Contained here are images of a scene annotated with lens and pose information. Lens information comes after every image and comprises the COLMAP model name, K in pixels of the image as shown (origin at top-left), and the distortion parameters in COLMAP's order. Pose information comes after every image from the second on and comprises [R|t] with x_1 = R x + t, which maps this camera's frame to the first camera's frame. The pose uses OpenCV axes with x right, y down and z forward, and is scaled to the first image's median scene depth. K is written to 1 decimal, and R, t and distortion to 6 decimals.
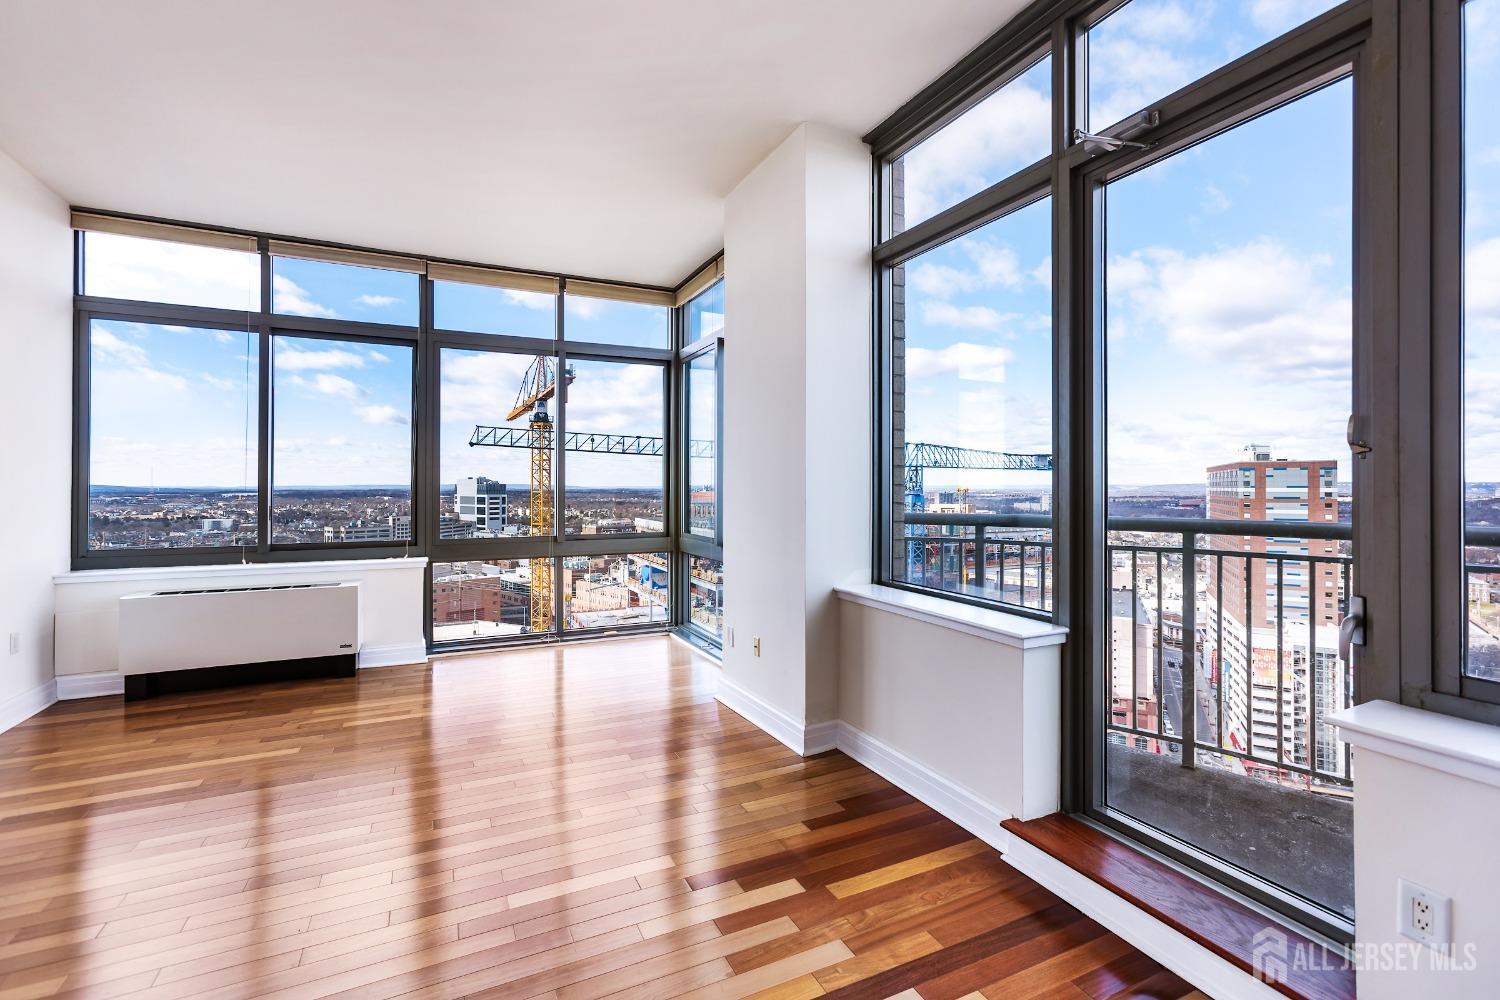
lens RADIAL K [[663.9, 0, 747.7], [0, 663.9, 489.6], [0, 0, 1]] dist [-0.017349, 0.014958]
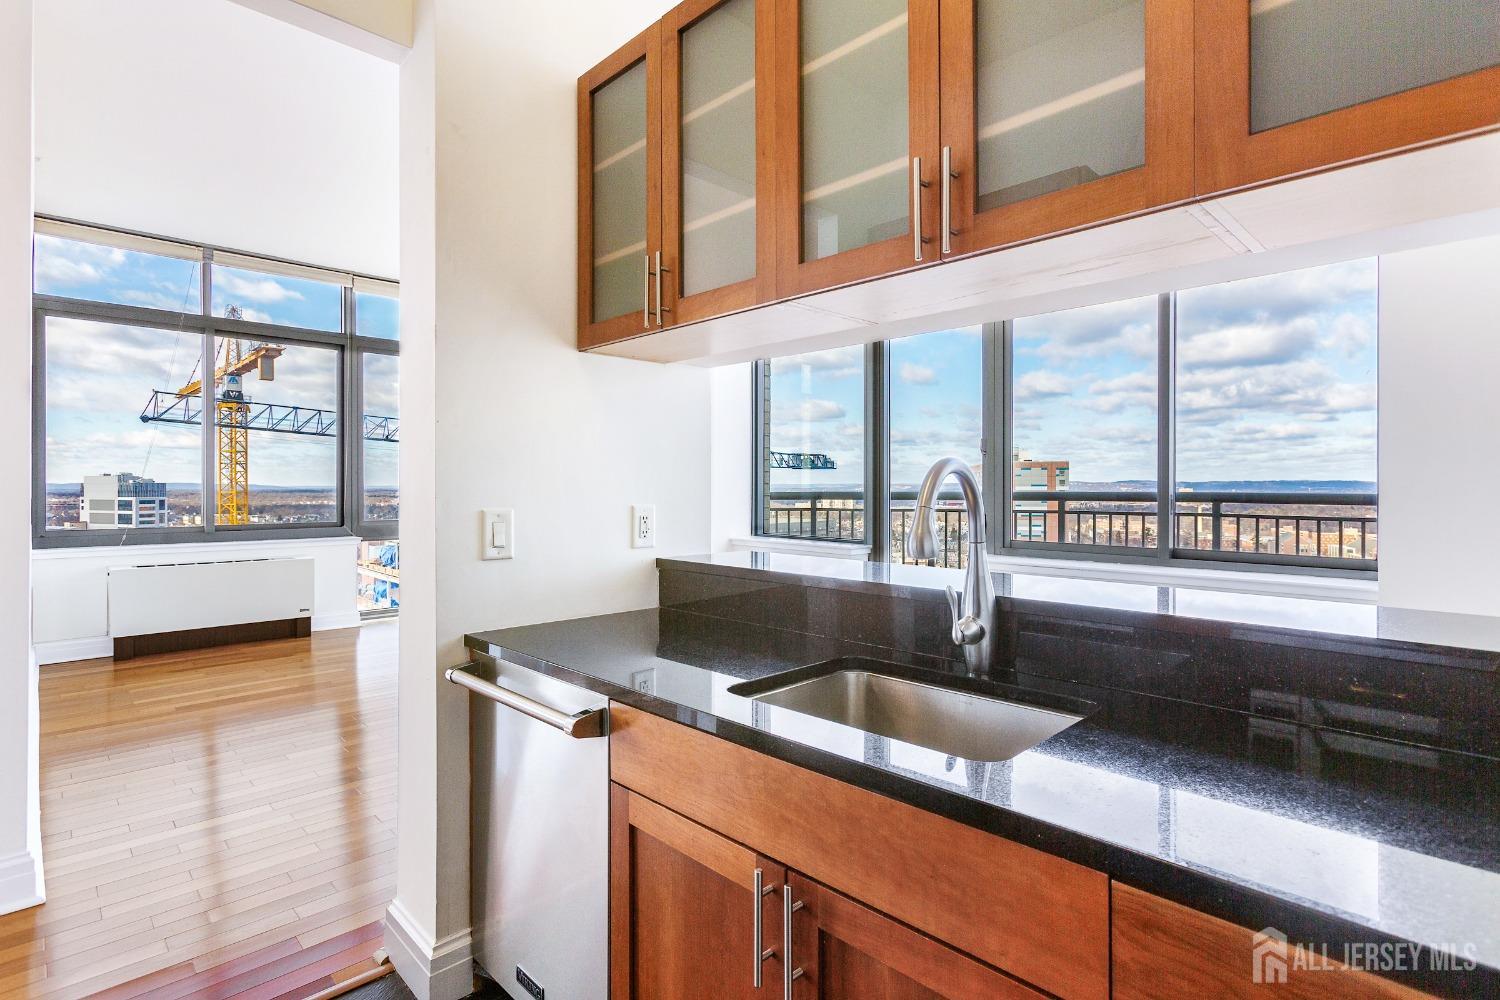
lens RADIAL K [[752.8, 0, 746.6], [0, 752.8, 490.9], [0, 0, 1]] dist [-0.015872, 0.000137]
pose [[0.949333, -0.003238, 0.314257, -0.272171], [0.002566, 0.999993, 0.002552, 0.024480], [-0.314263, -0.001617, 0.949335, -0.478099]]
